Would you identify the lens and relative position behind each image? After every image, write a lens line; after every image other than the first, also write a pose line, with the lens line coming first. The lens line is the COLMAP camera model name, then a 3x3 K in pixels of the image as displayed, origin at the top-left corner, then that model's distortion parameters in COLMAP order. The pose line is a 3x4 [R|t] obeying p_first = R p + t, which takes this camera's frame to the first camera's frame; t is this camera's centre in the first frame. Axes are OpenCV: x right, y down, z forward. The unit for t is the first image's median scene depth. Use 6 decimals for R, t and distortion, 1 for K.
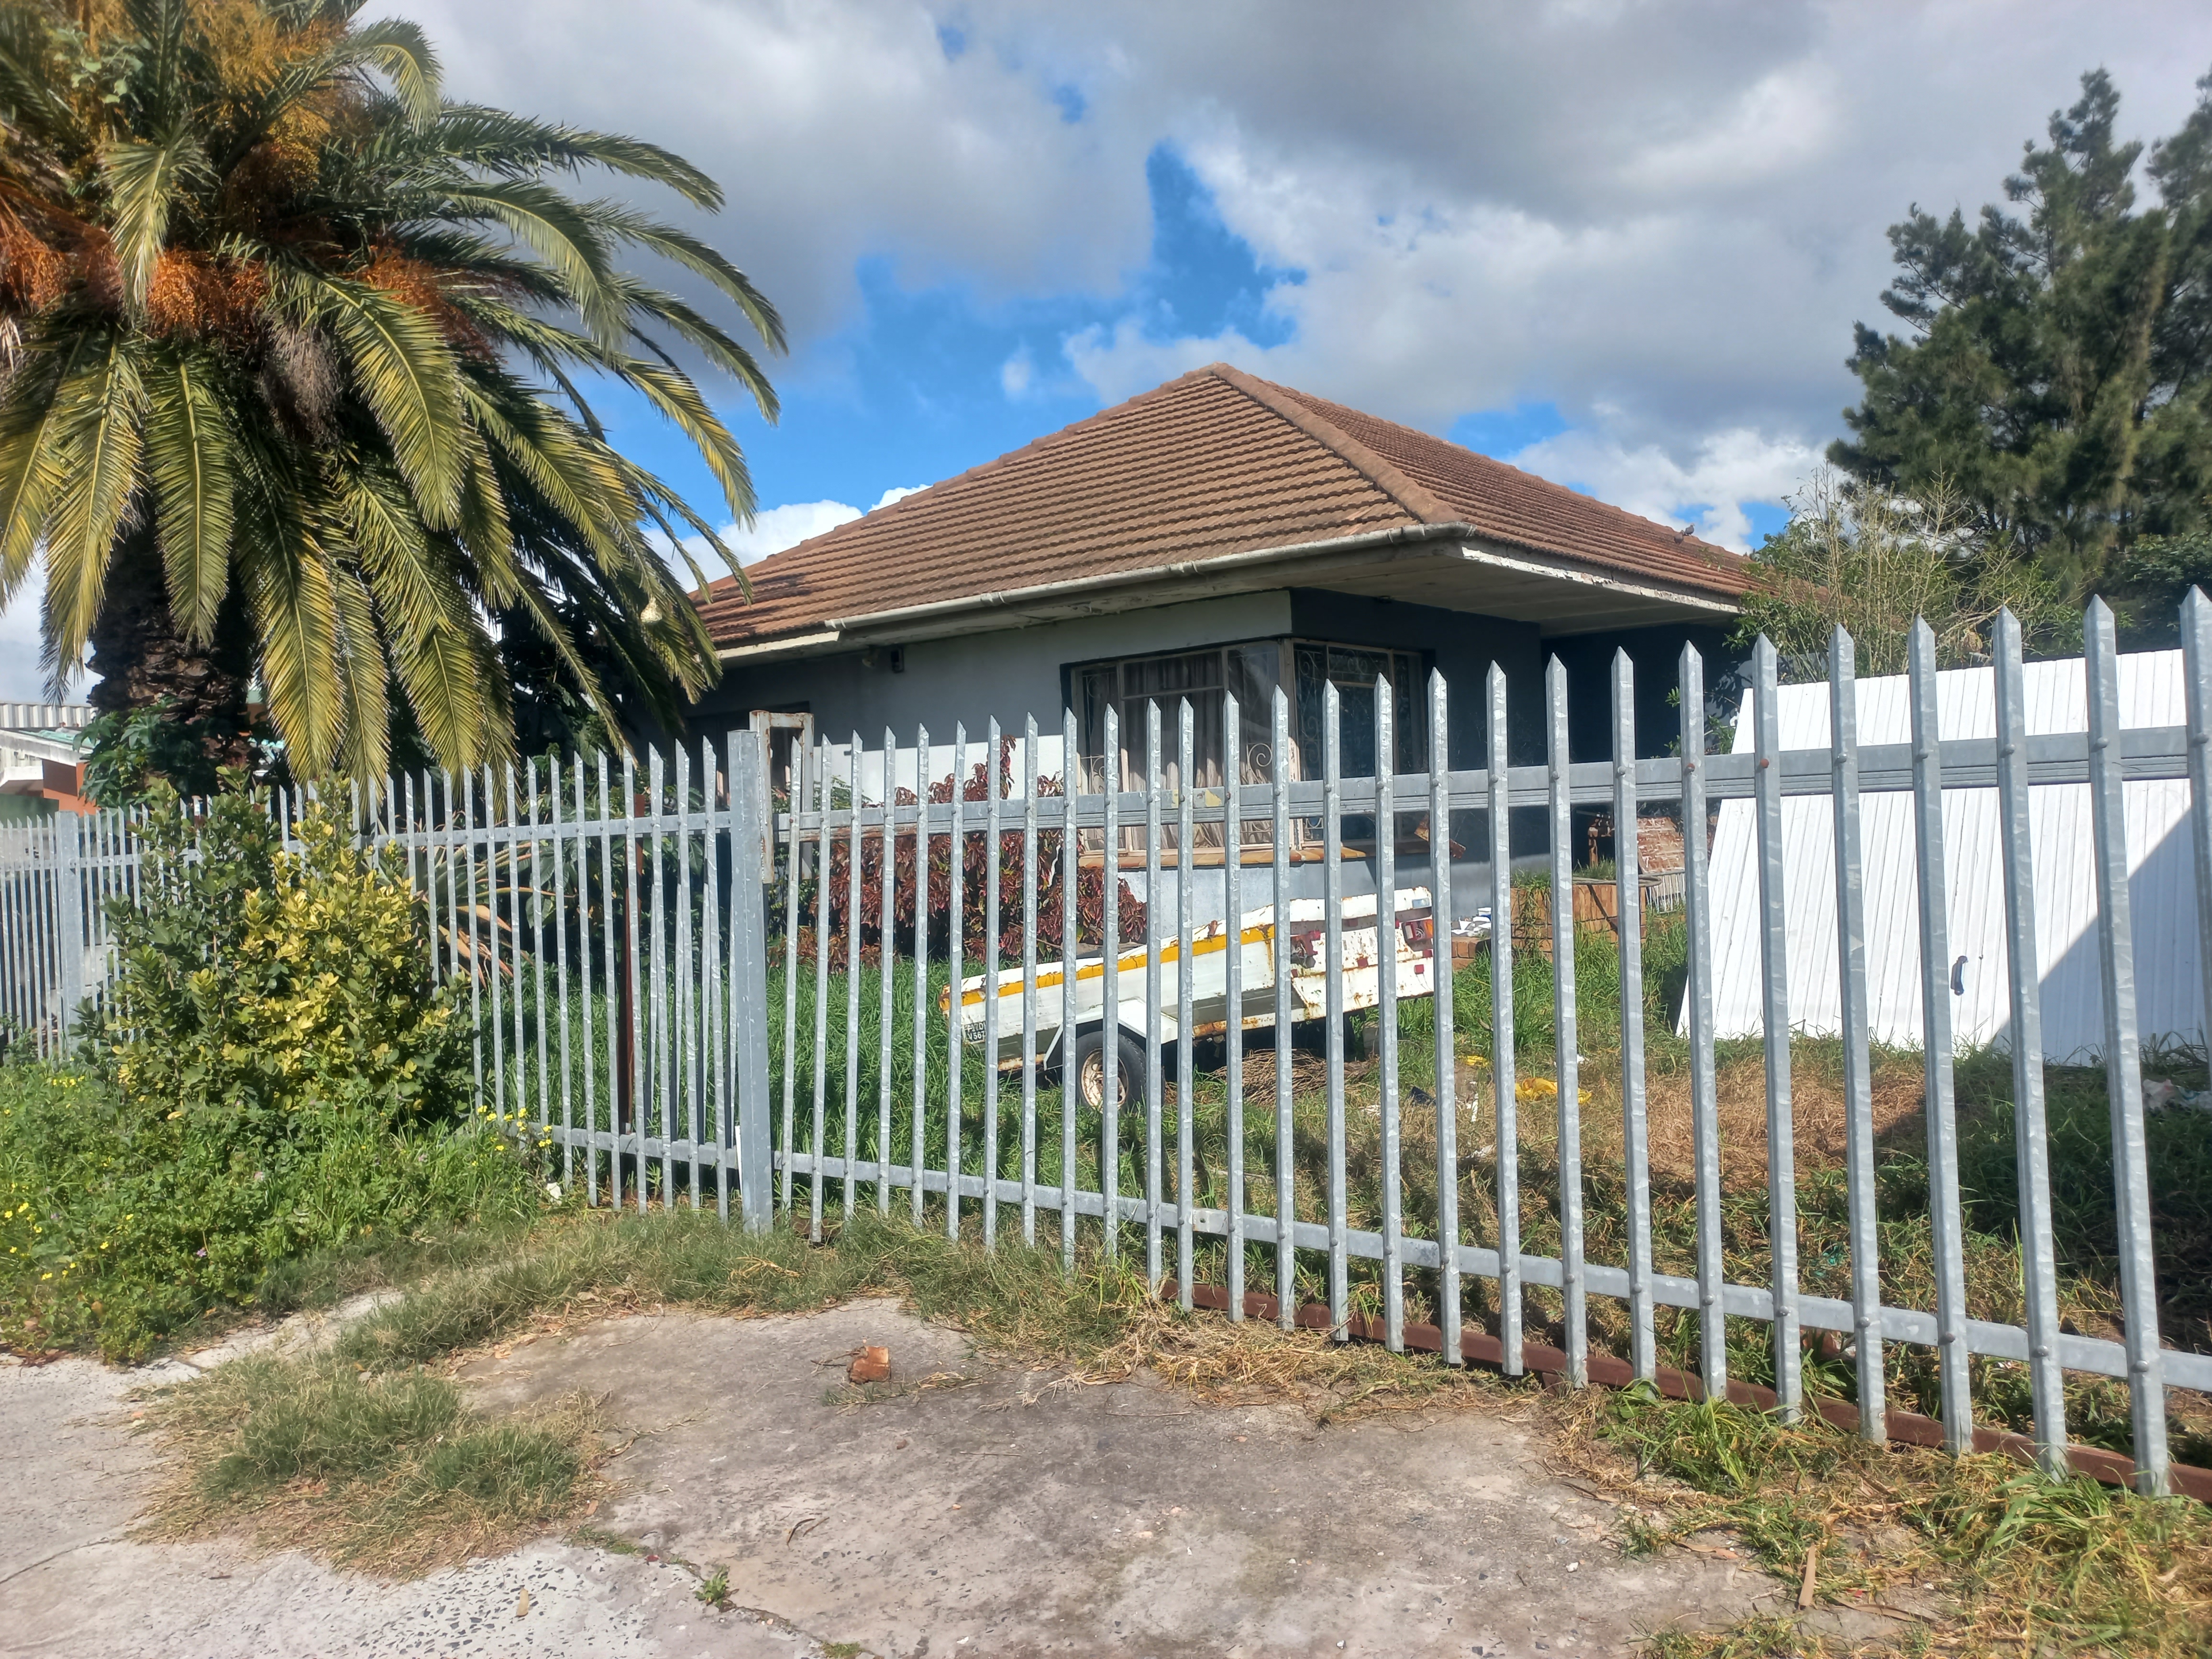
lens RADIAL K [[1589.3, 0, 1112.6], [0, 1589.3, 834.4], [0, 0, 1]] dist [0.058635, -0.049587]
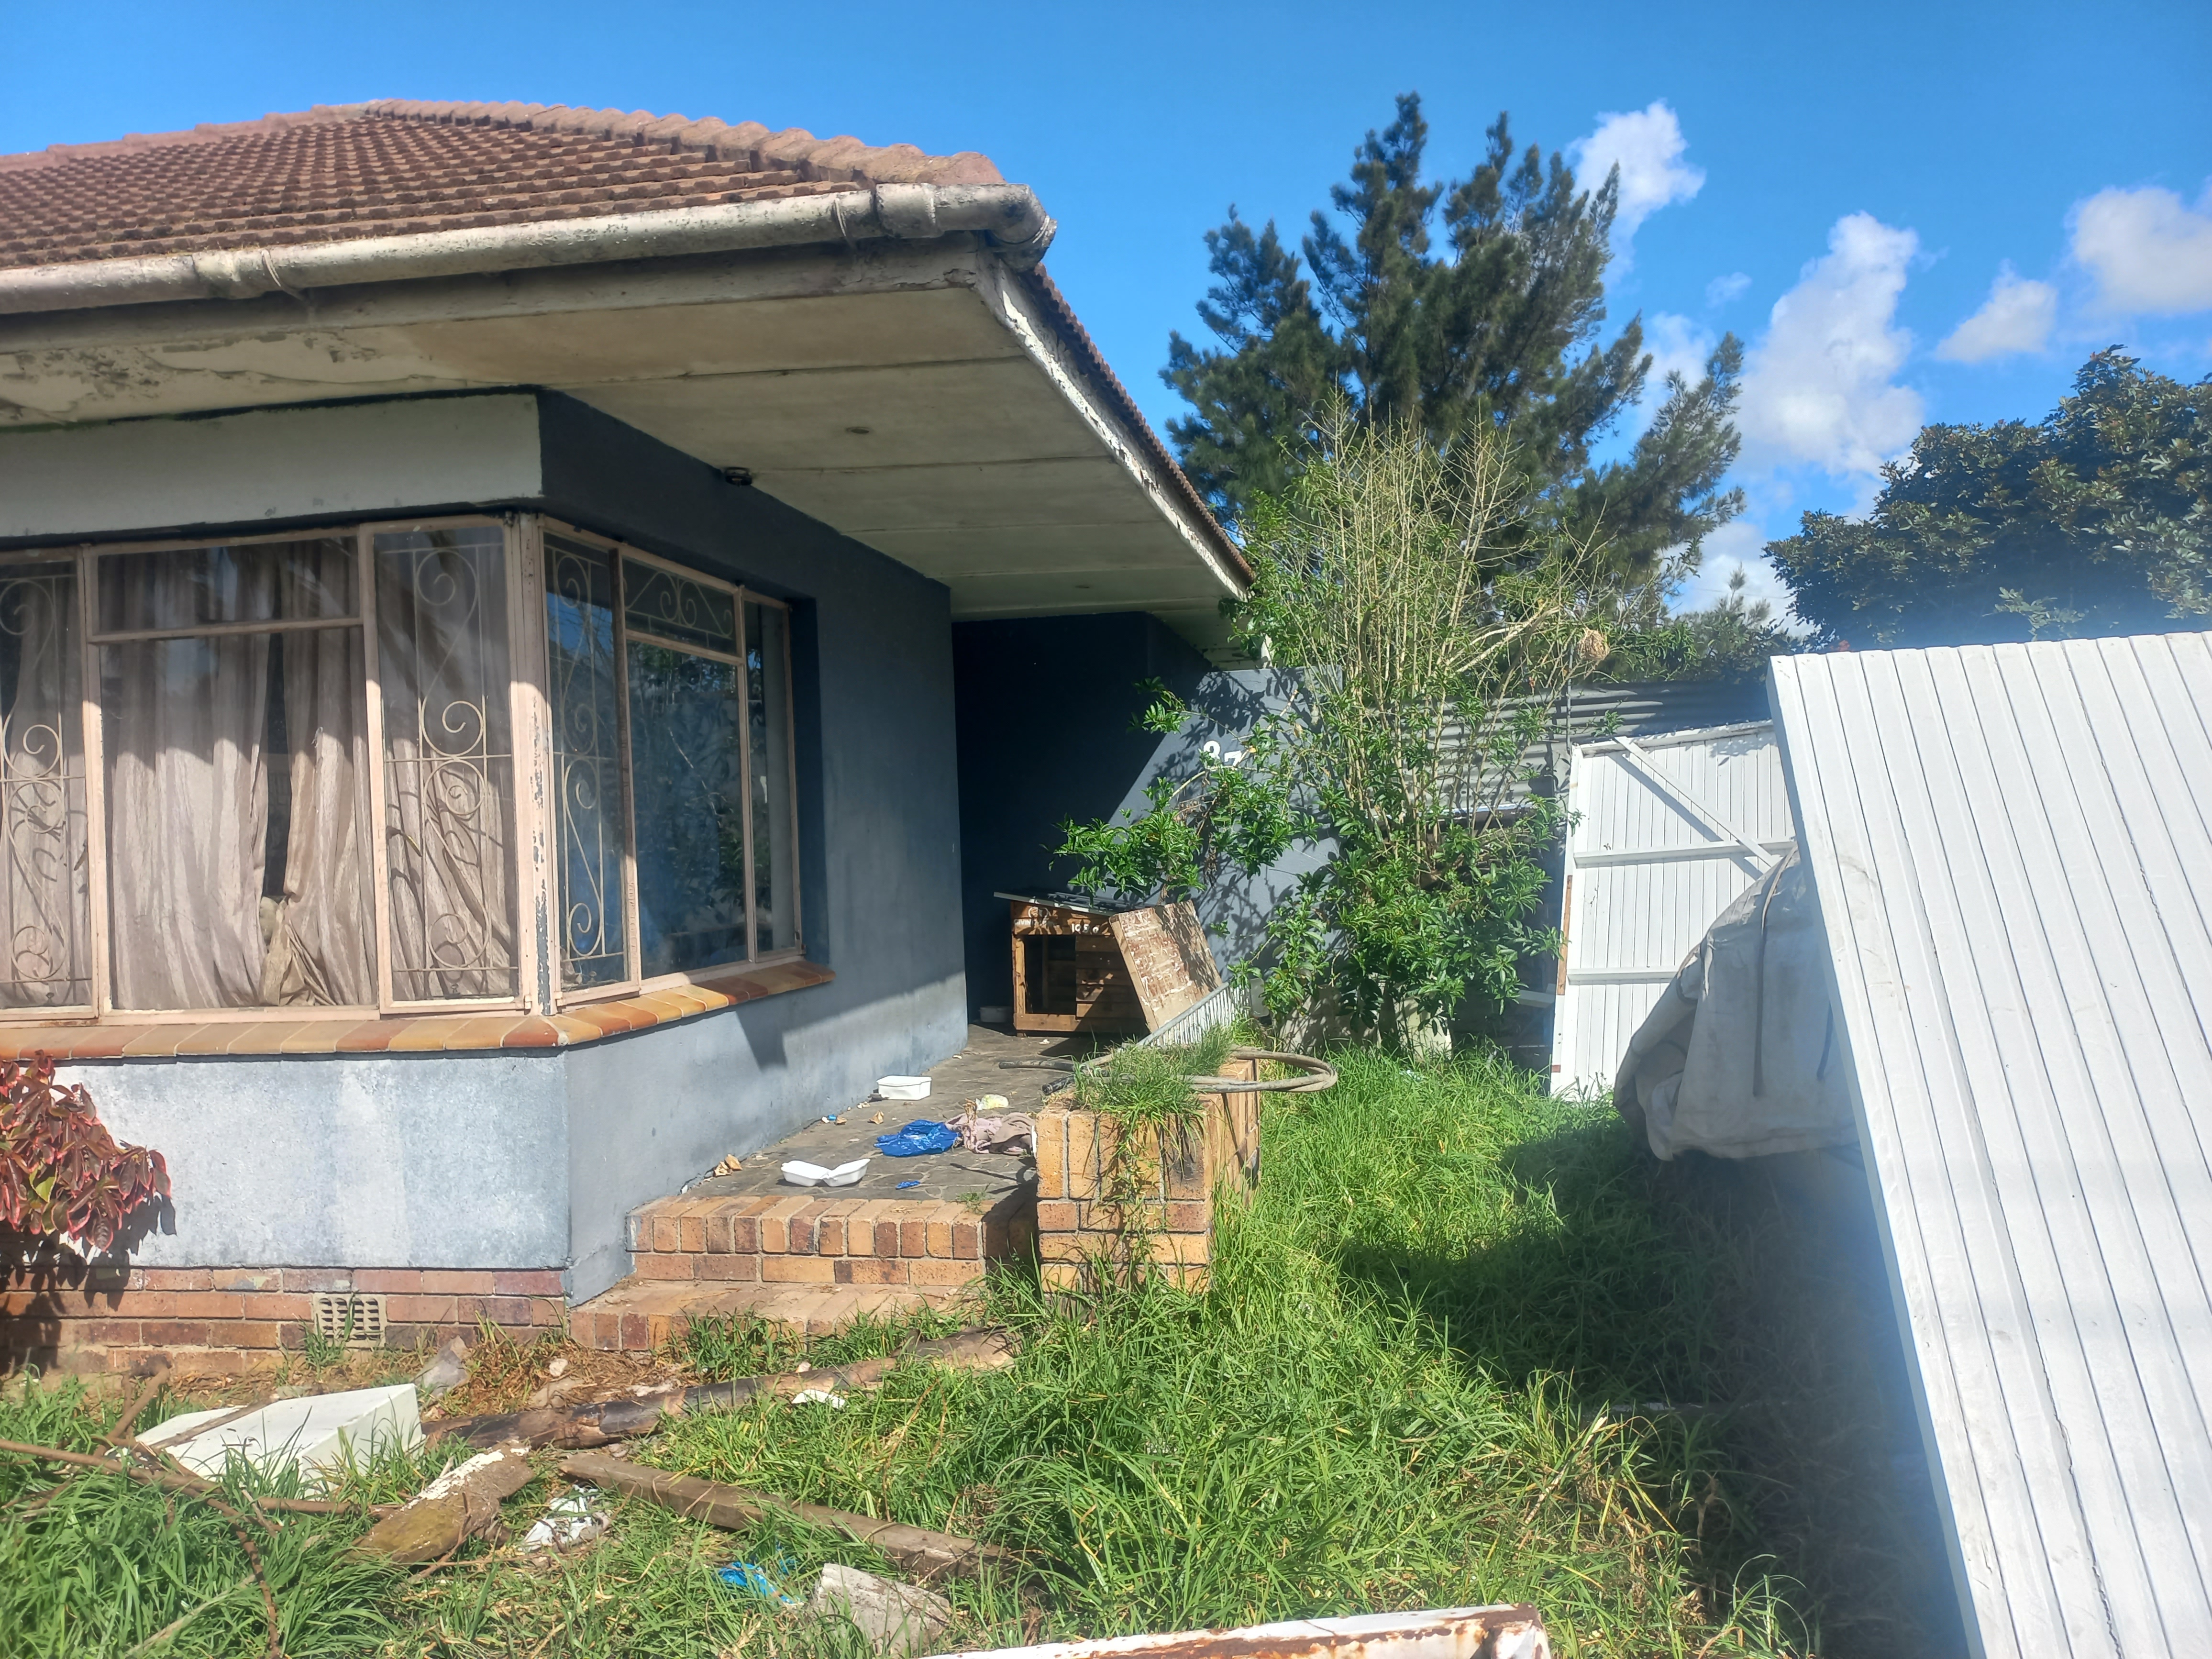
lens RADIAL K [[1570.3, 0, 1130.6], [0, 1570.3, 830.1], [0, 0, 1]] dist [0.053428, -0.048375]
pose [[0.880374, 0.014927, 0.474045, 0.023597], [-0.003114, 0.999665, -0.025695, -0.013166], [-0.474270, 0.021145, 0.880126, 0.250227]]
